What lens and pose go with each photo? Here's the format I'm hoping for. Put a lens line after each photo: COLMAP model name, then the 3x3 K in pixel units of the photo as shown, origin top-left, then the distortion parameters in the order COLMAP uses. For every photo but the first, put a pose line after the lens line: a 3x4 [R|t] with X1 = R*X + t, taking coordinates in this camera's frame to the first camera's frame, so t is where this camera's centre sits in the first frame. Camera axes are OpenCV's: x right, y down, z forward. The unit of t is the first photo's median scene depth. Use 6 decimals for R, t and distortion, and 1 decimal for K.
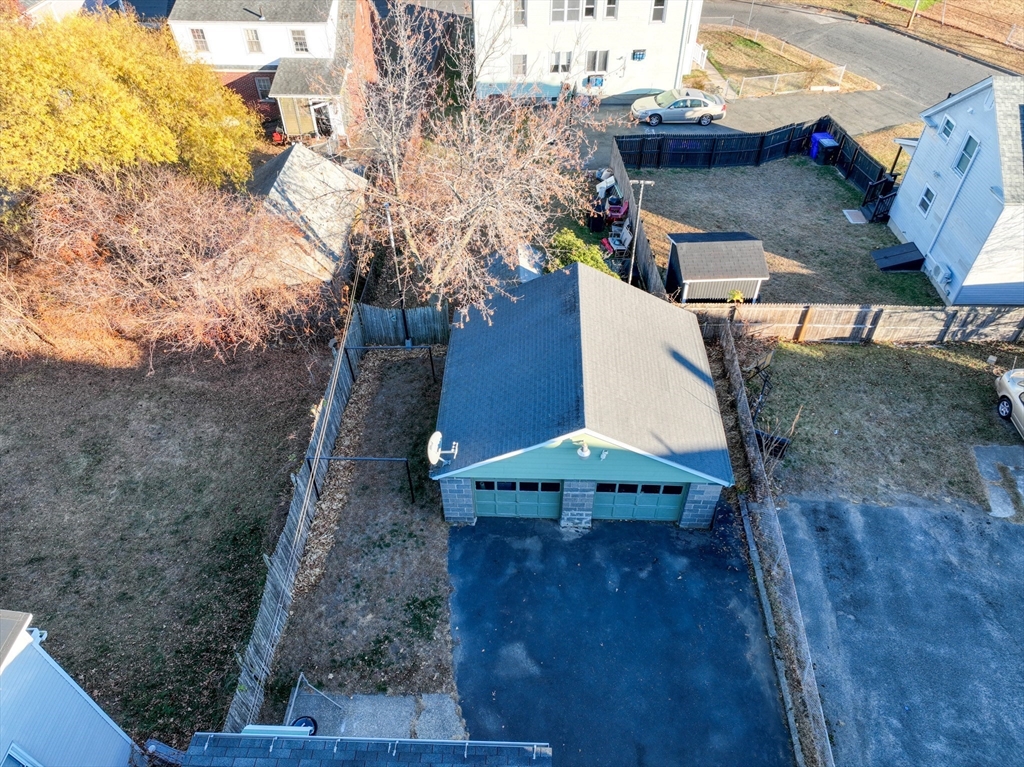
lens RADIAL K [[723.3, 0, 512.9], [0, 723.3, 383.4], [0, 0, 1]] dist [0.006689, 0.005242]
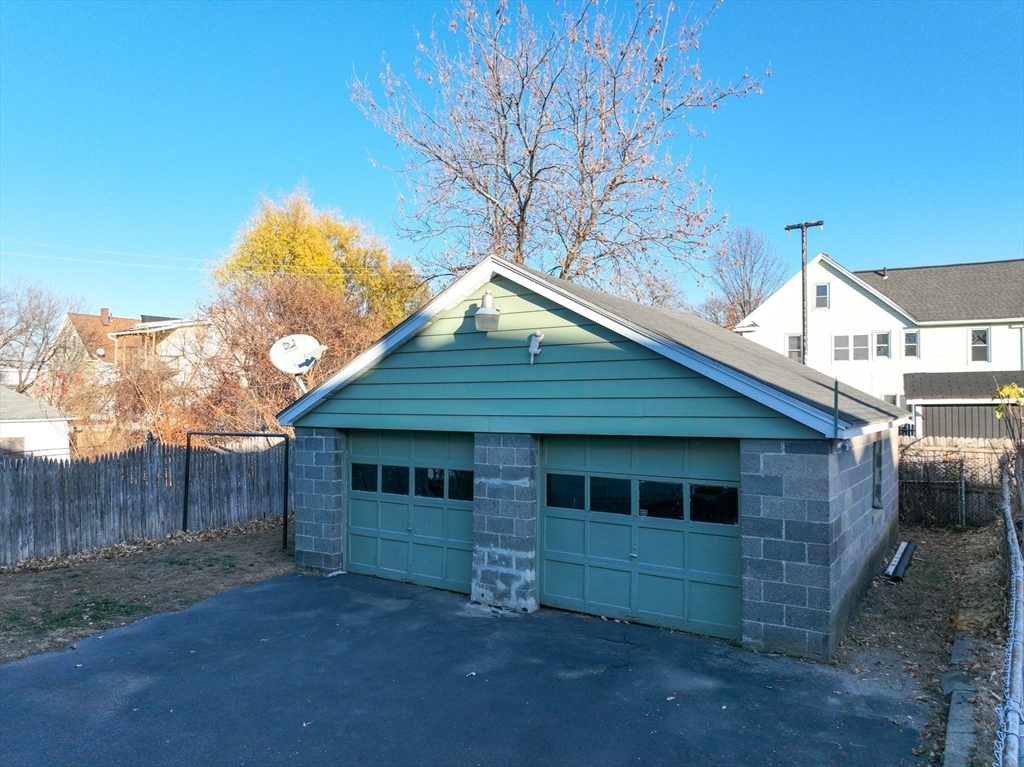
lens RADIAL K [[723.3, 0, 513.3], [0, 723.3, 383.9], [0, 0, 1]] dist [0.006689, 0.005242]
pose [[0.858781, -0.006179, -0.512305, 0.299431], [-0.359461, 0.705249, -0.611074, 0.345805], [0.365078, 0.708933, 0.603433, 0.616571]]
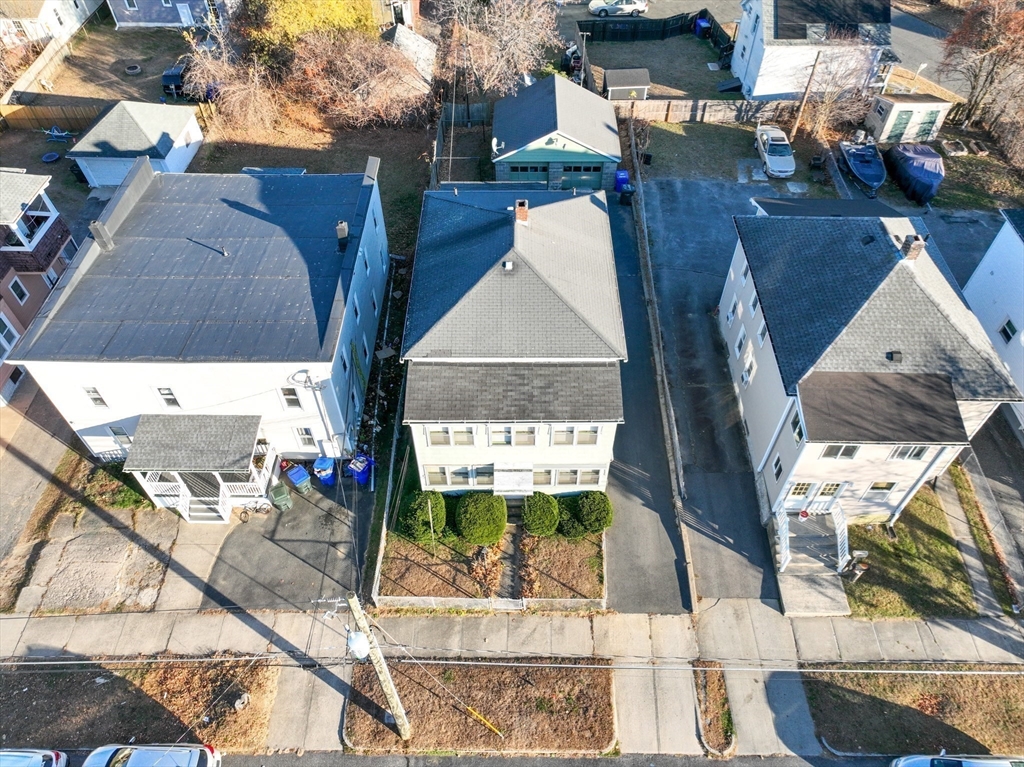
lens RADIAL K [[723.3, 0, 511.4], [0, 723.3, 384.2], [0, 0, 1]] dist [0.006689, 0.005242]
pose [[0.999688, -0.015790, 0.019361, -0.094404], [0.014016, 0.995971, 0.088576, 0.562519], [-0.020682, -0.088277, 0.995881, -1.213841]]
